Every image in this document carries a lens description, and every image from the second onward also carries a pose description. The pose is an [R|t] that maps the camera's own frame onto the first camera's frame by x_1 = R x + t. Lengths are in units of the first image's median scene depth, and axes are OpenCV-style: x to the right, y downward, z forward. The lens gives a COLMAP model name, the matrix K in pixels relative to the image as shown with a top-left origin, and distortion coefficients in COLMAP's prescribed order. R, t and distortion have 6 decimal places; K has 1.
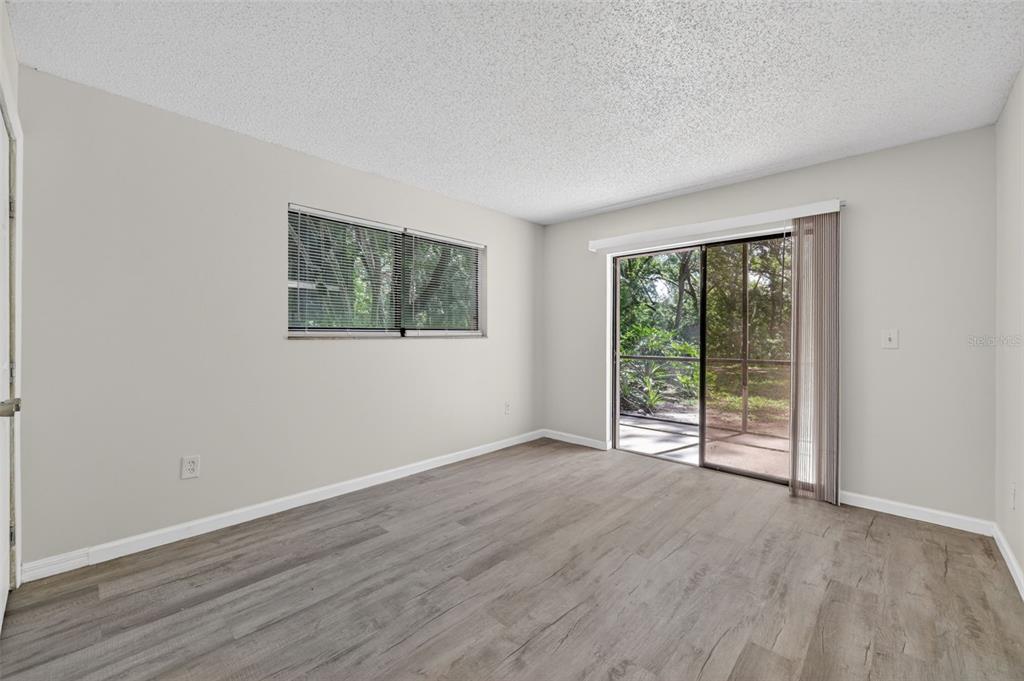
lens RADIAL K [[413.1, 0, 510.9], [0, 413.1, 340.3], [0, 0, 1]] dist [-0.002309, 0.000192]
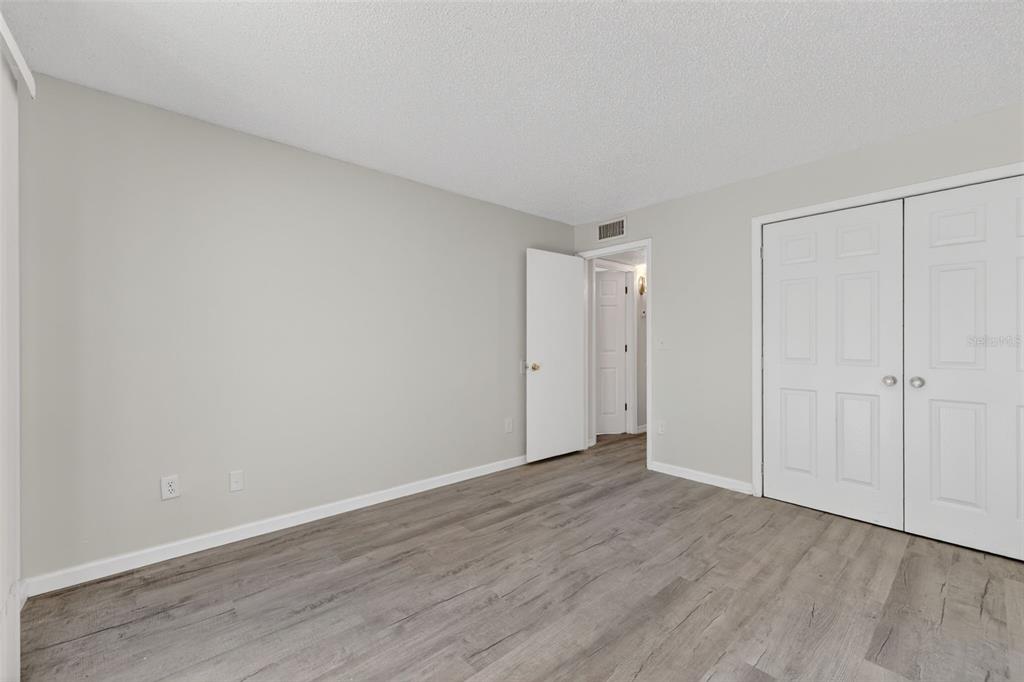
lens RADIAL K [[413.1, 0, 510.8], [0, 413.1, 343.1], [0, 0, 1]] dist [-0.002309, 0.000192]
pose [[-0.995646, -0.003774, 0.093136, 0.196998], [-0.002053, 0.999825, 0.018572, -0.024655], [-0.093190, 0.018300, -0.995480, 1.805378]]
